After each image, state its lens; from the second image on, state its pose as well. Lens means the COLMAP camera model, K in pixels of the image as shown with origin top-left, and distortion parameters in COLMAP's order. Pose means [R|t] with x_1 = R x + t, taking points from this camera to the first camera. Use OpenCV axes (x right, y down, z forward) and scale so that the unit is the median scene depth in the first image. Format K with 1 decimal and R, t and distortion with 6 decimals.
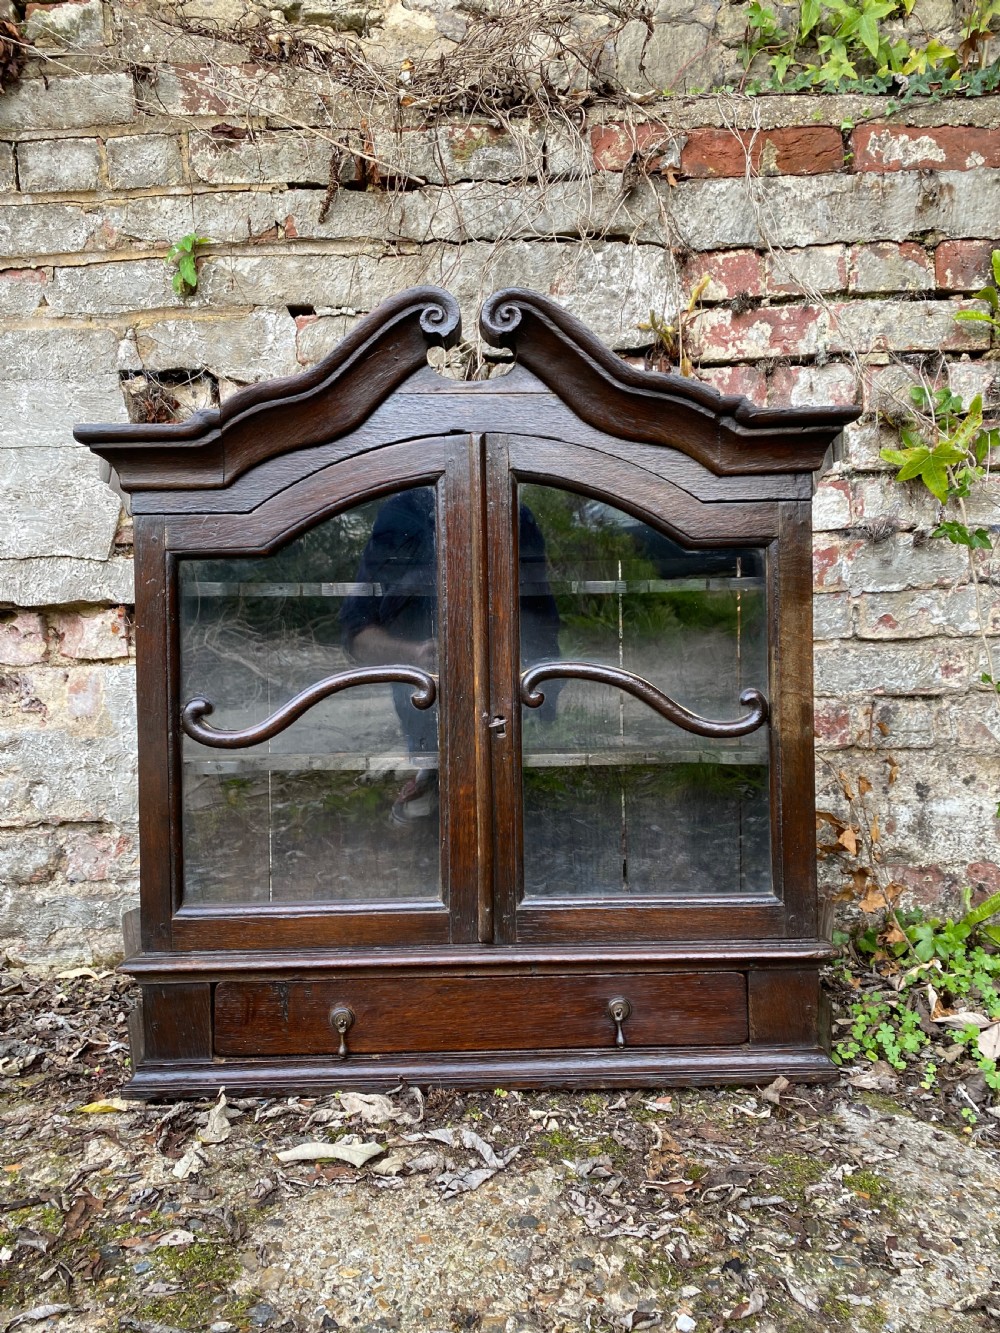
lens RADIAL K [[1025.7, 0, 503.5], [0, 1025.7, 658.5], [0, 0, 1]] dist [0.011578, 0.000091]
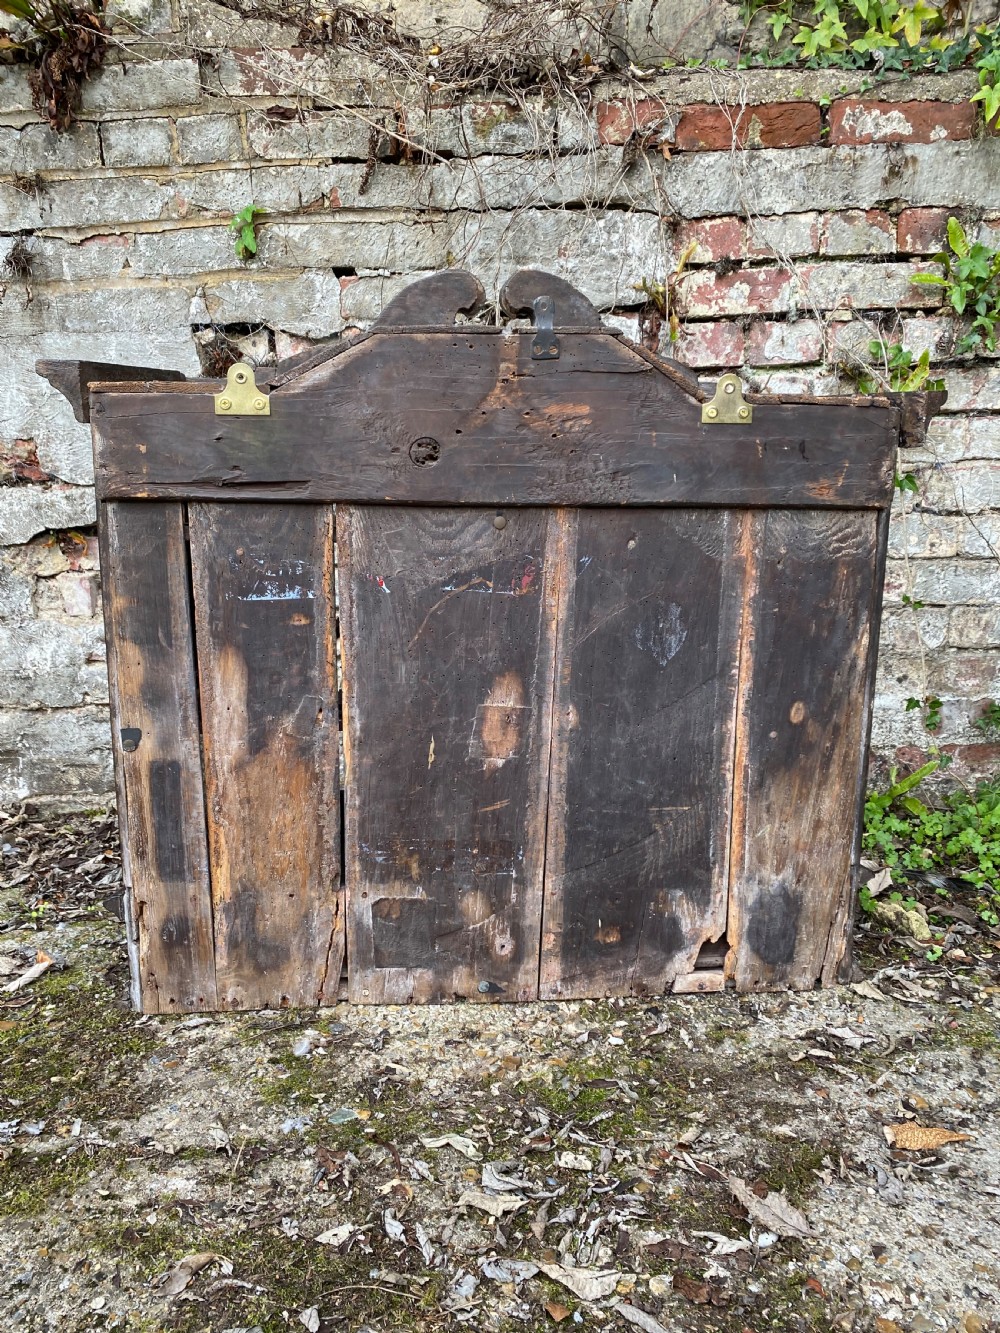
lens RADIAL K [[1025.7, 0, 494.7], [0, 1025.7, 666.5], [0, 0, 1]] dist [0.011578, 0.000091]
pose [[0.999363, 0.016042, -0.031891, 0.018584], [-0.011906, 0.991975, 0.125875, -0.043112], [0.033655, -0.125415, 0.991533, -0.210717]]
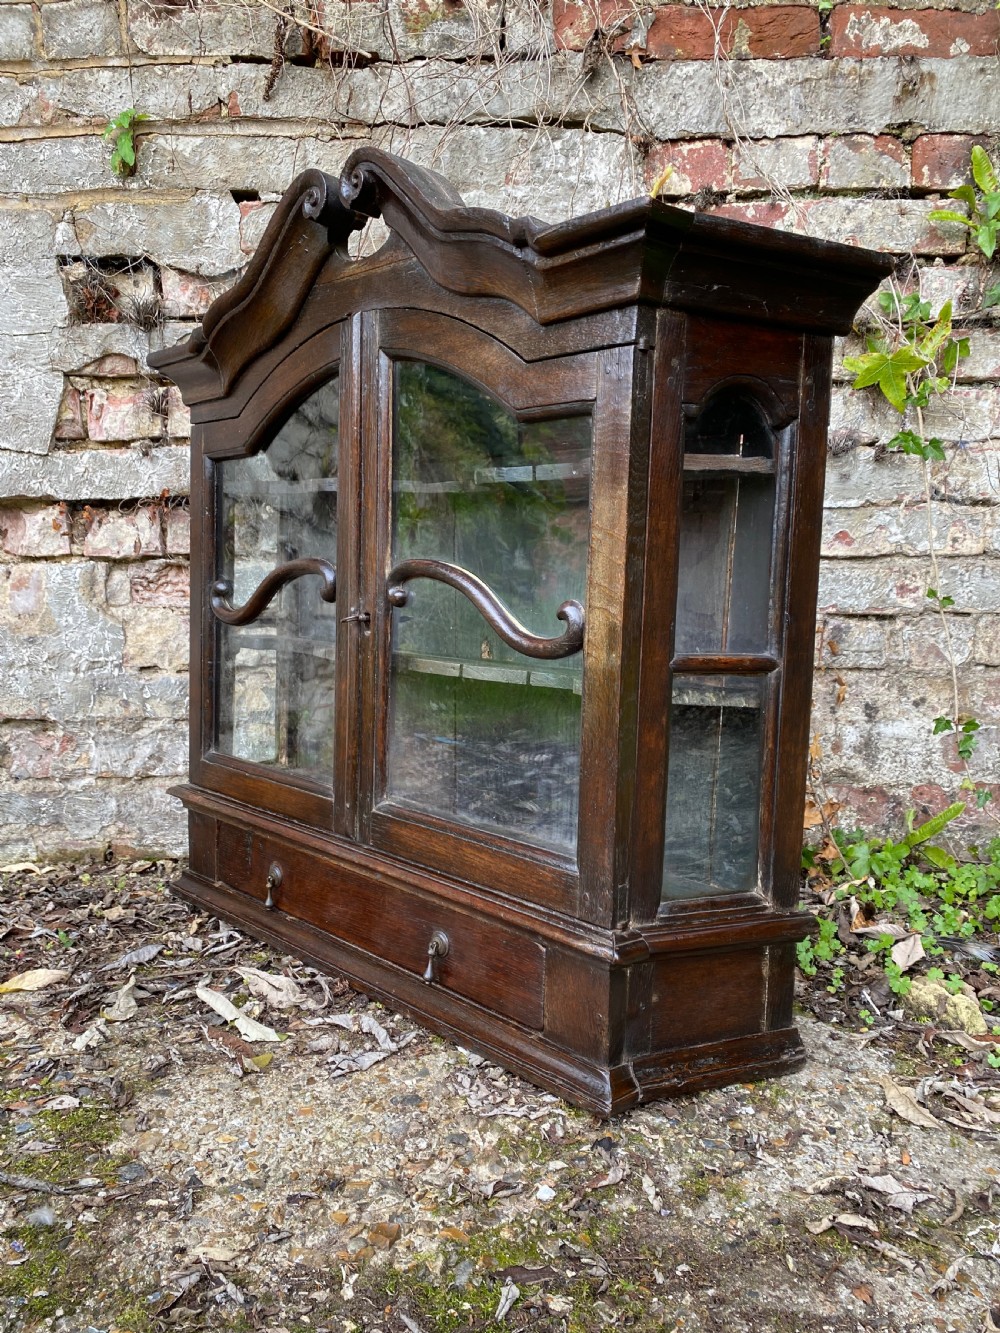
lens RADIAL K [[1025.7, 0, 494.5], [0, 1025.7, 670.1], [0, 0, 1]] dist [0.011578, 0.000091]
pose [[0.999568, 0.026717, -0.012210, 0.059981], [-0.025772, 0.997079, 0.071898, 0.028582], [0.014096, -0.071553, 0.997337, 0.012630]]
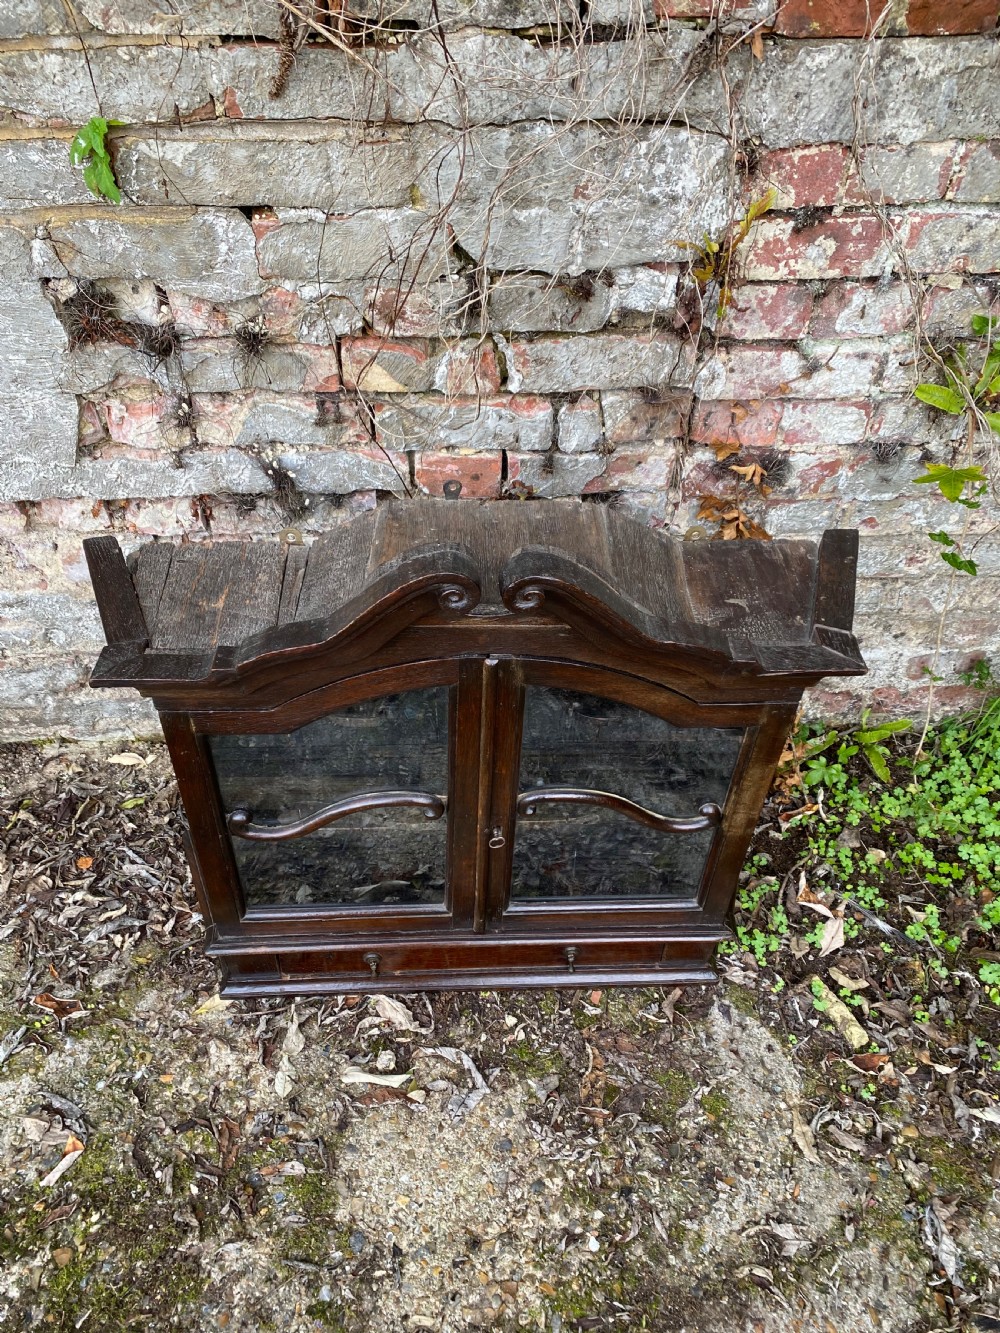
lens RADIAL K [[1025.7, 0, 499.3], [0, 1025.7, 663.2], [0, 0, 1]] dist [0.011578, 0.000091]
pose [[0.997936, 0.014944, 0.062454, -0.056594], [-0.053509, 0.731207, 0.680054, -0.636797], [-0.035504, -0.681992, 0.730497, 0.183269]]
